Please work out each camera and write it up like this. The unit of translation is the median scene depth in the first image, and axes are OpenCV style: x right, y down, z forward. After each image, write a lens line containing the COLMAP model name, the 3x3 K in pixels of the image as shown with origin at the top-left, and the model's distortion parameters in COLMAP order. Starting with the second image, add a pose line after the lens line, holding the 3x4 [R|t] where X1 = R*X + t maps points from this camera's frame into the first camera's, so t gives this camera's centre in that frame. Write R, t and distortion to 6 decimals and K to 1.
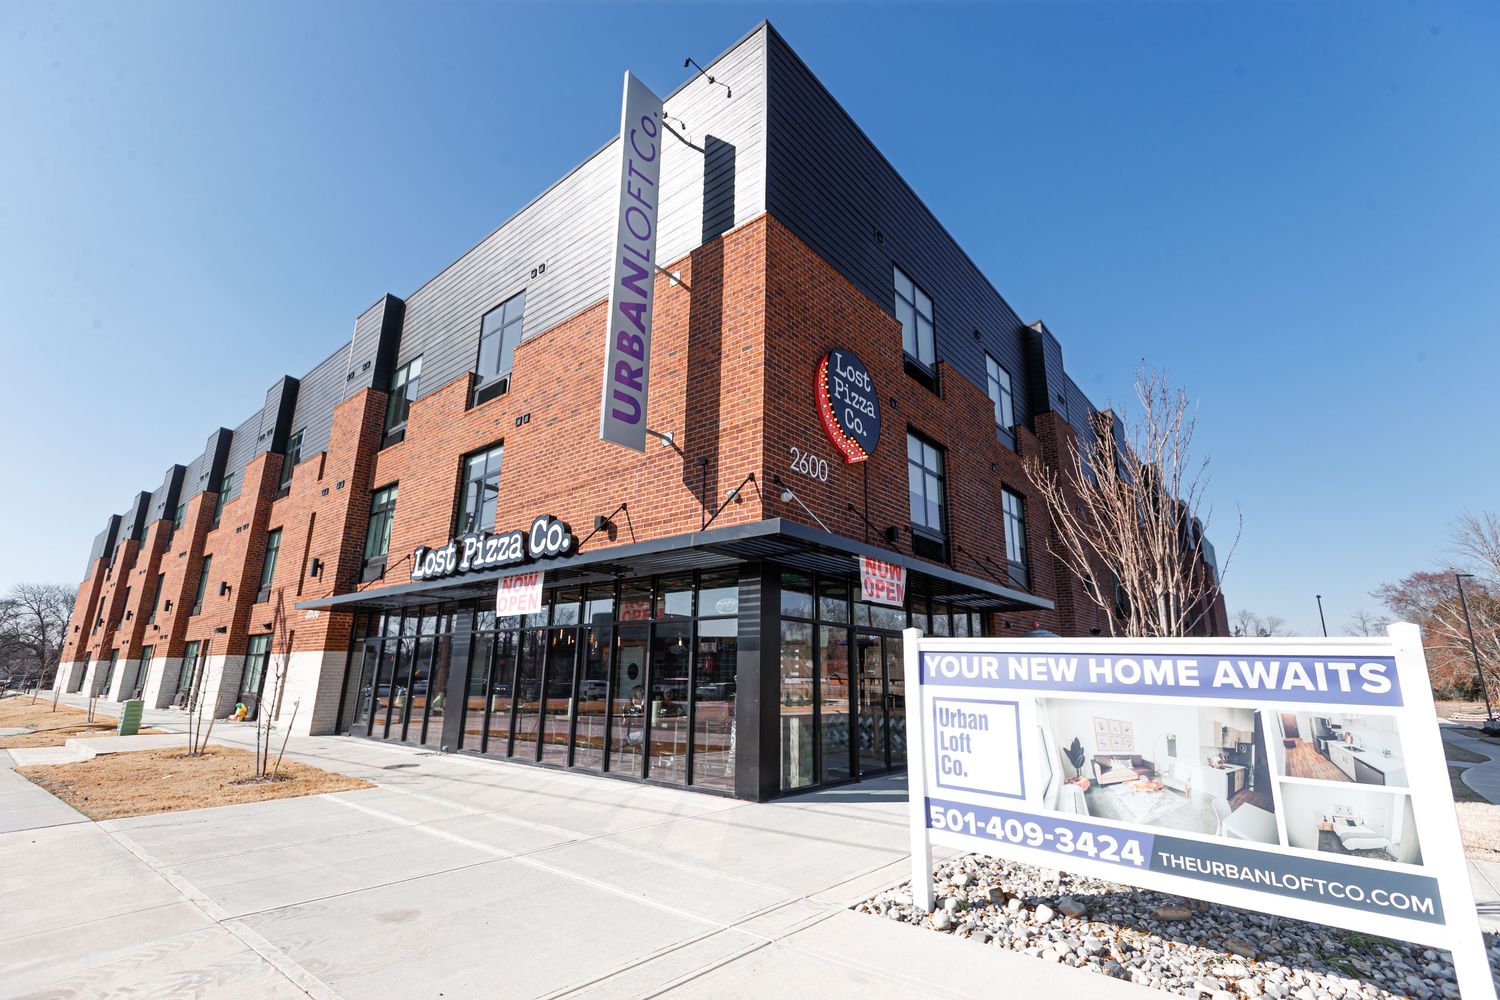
lens RADIAL K [[672.4, 0, 748.1], [0, 672.4, 504.5], [0, 0, 1]] dist [-0.000400, -0.000033]
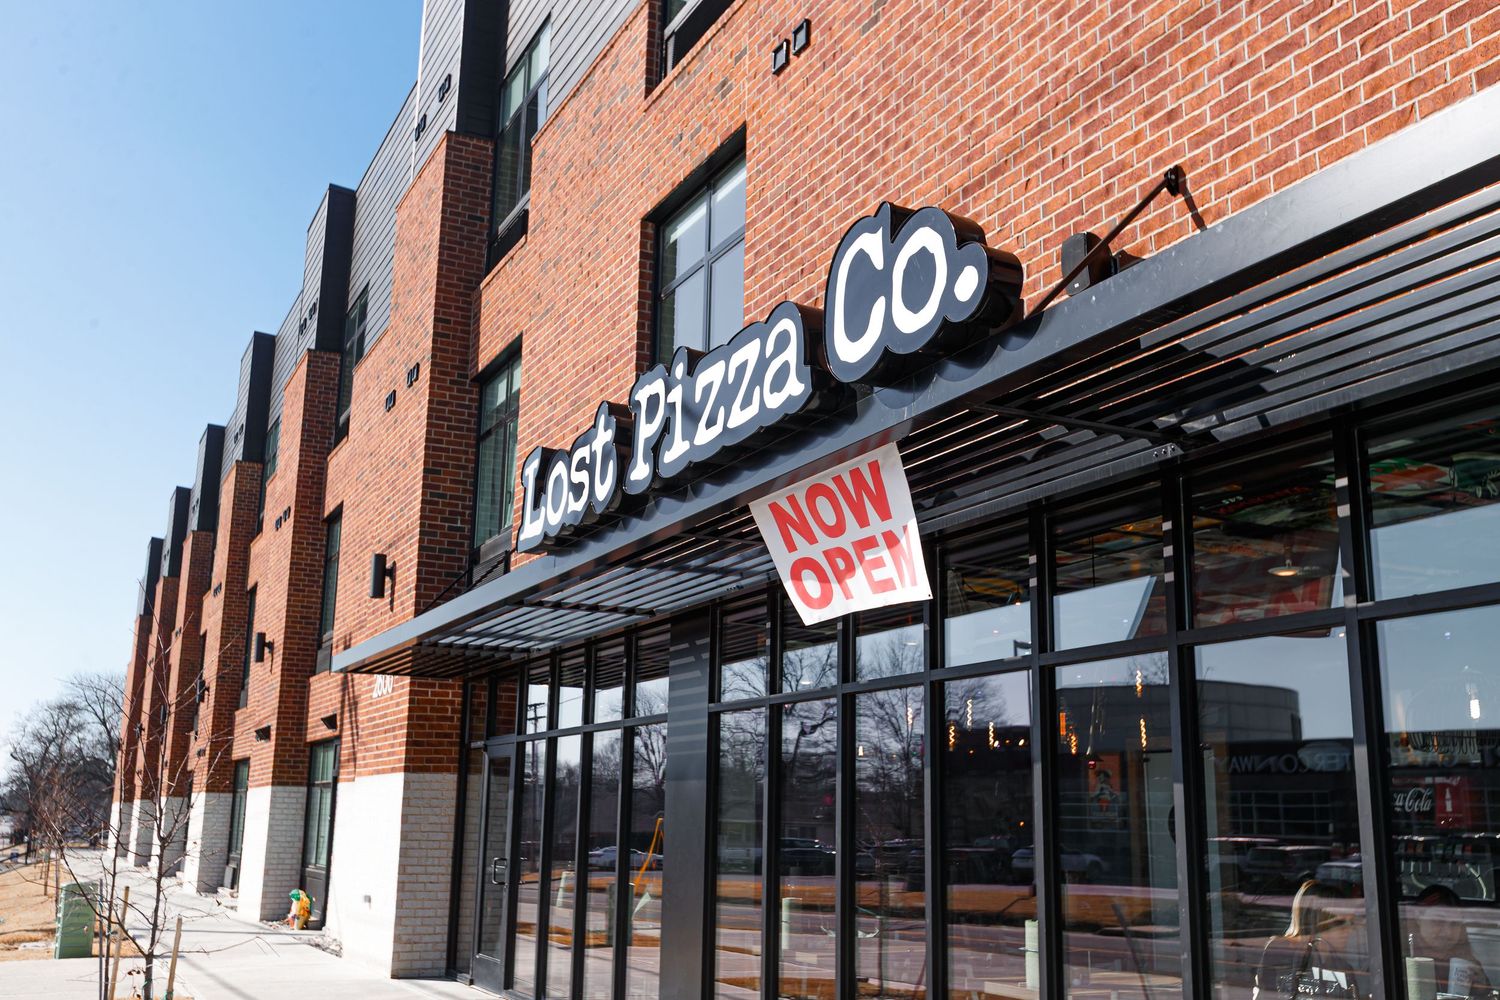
lens RADIAL K [[1451.5, 0, 748.9], [0, 1451.5, 492.6], [0, 0, 1]] dist [-0.003317, -0.019462]
pose [[0.918483, -0.087003, -0.385771, -0.130923], [0.095828, 0.995391, 0.003666, 0.102608], [0.383674, -0.040335, 0.922587, 0.430696]]
